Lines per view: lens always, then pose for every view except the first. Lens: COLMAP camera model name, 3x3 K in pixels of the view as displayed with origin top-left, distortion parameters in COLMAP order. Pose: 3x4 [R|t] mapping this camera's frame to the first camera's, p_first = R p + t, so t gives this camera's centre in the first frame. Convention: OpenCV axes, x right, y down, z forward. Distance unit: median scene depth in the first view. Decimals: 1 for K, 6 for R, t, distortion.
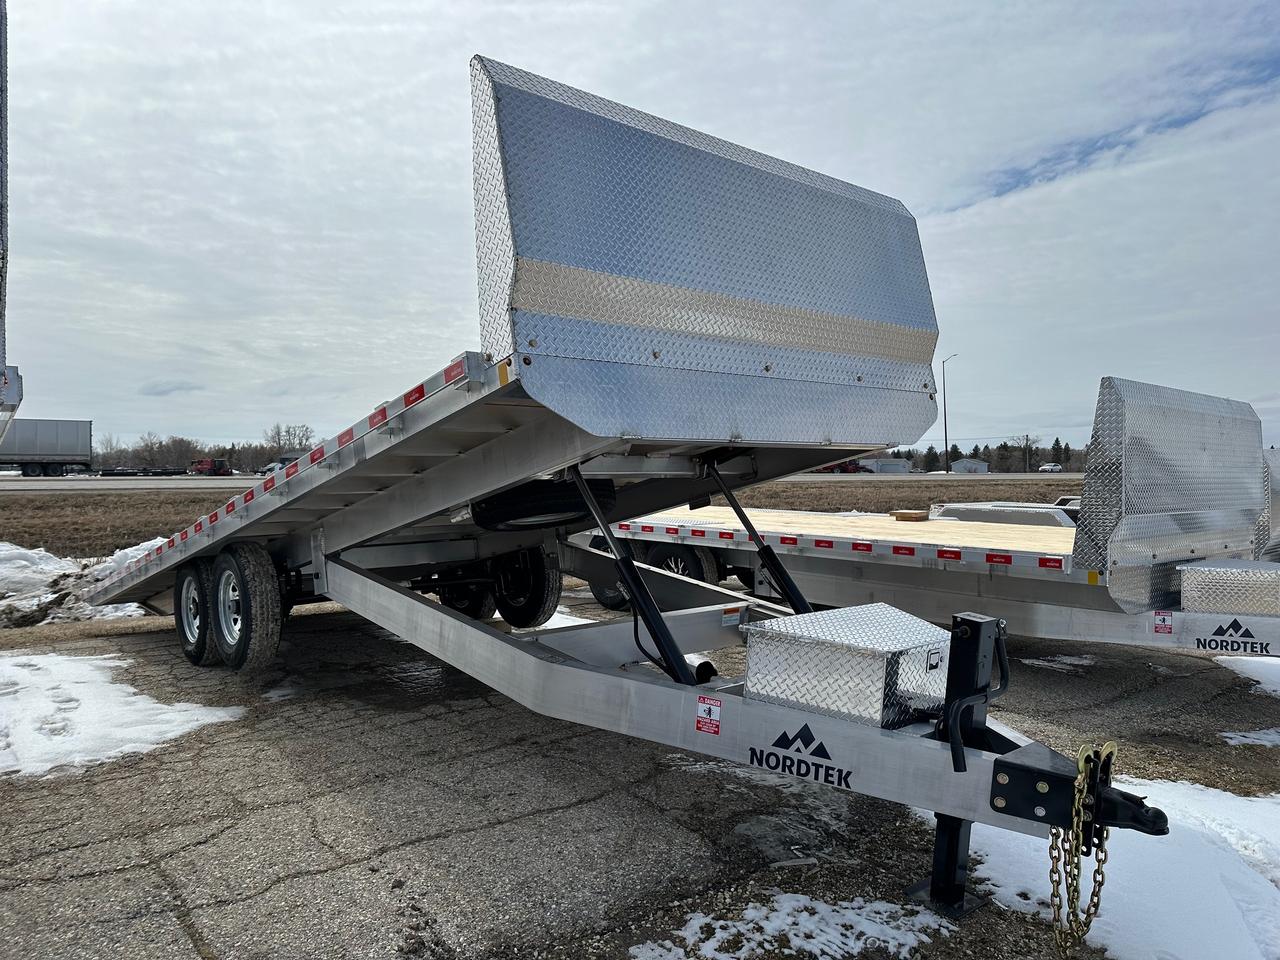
lens RADIAL K [[895.4, 0, 661.8], [0, 895.4, 479.3], [0, 0, 1]] dist [0.031664, -0.036673]
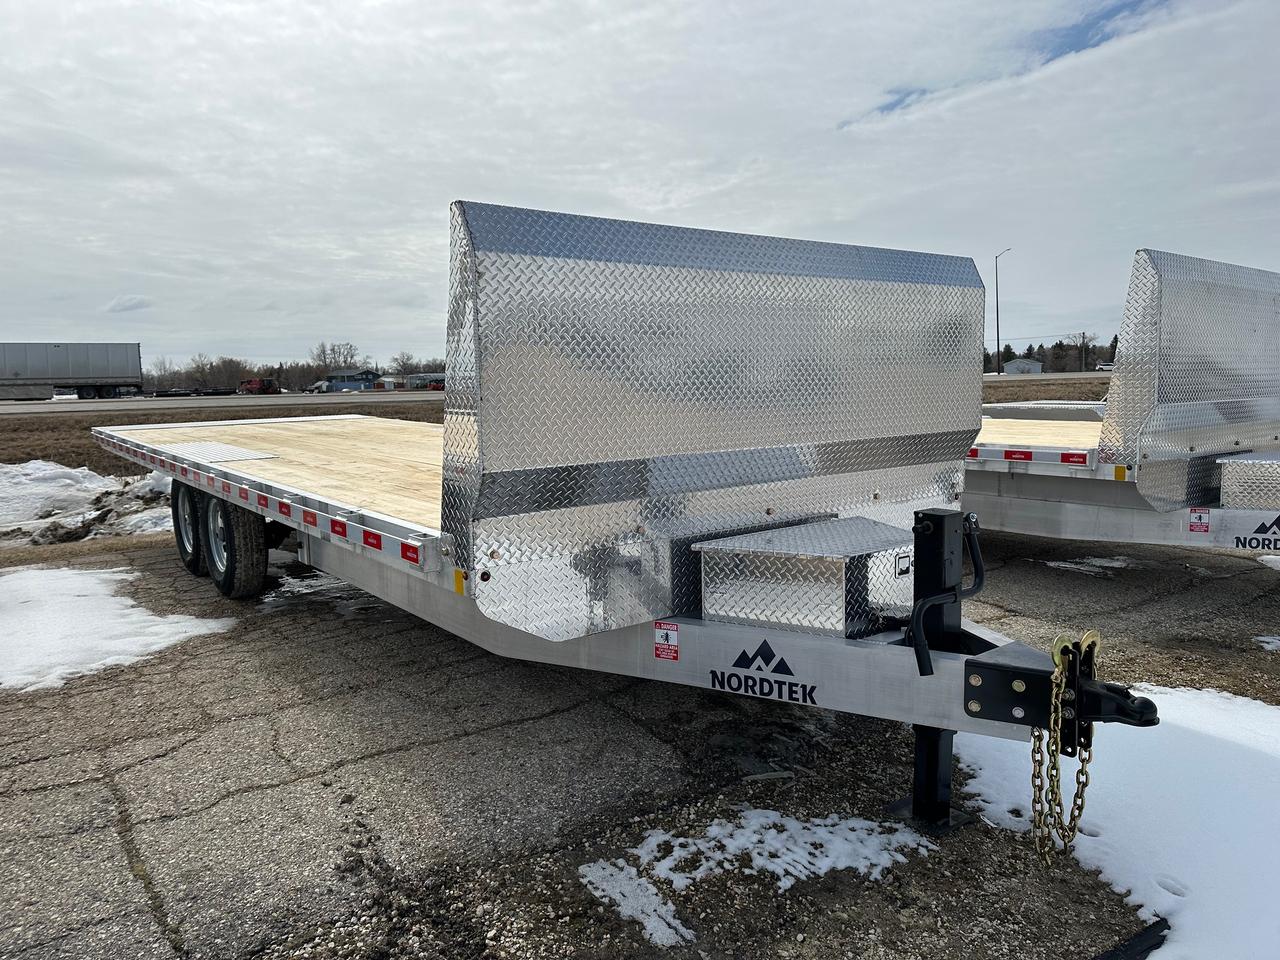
lens RADIAL K [[896.1, 0, 640.0], [0, 896.1, 480.0], [0, 0, 1]] dist [0.063123, -0.081727]
pose [[0.997830, -0.018022, -0.063323, 0.077036], [0.024371, 0.994590, 0.100975, 0.017294], [0.061161, -0.102299, 0.992872, 0.081772]]
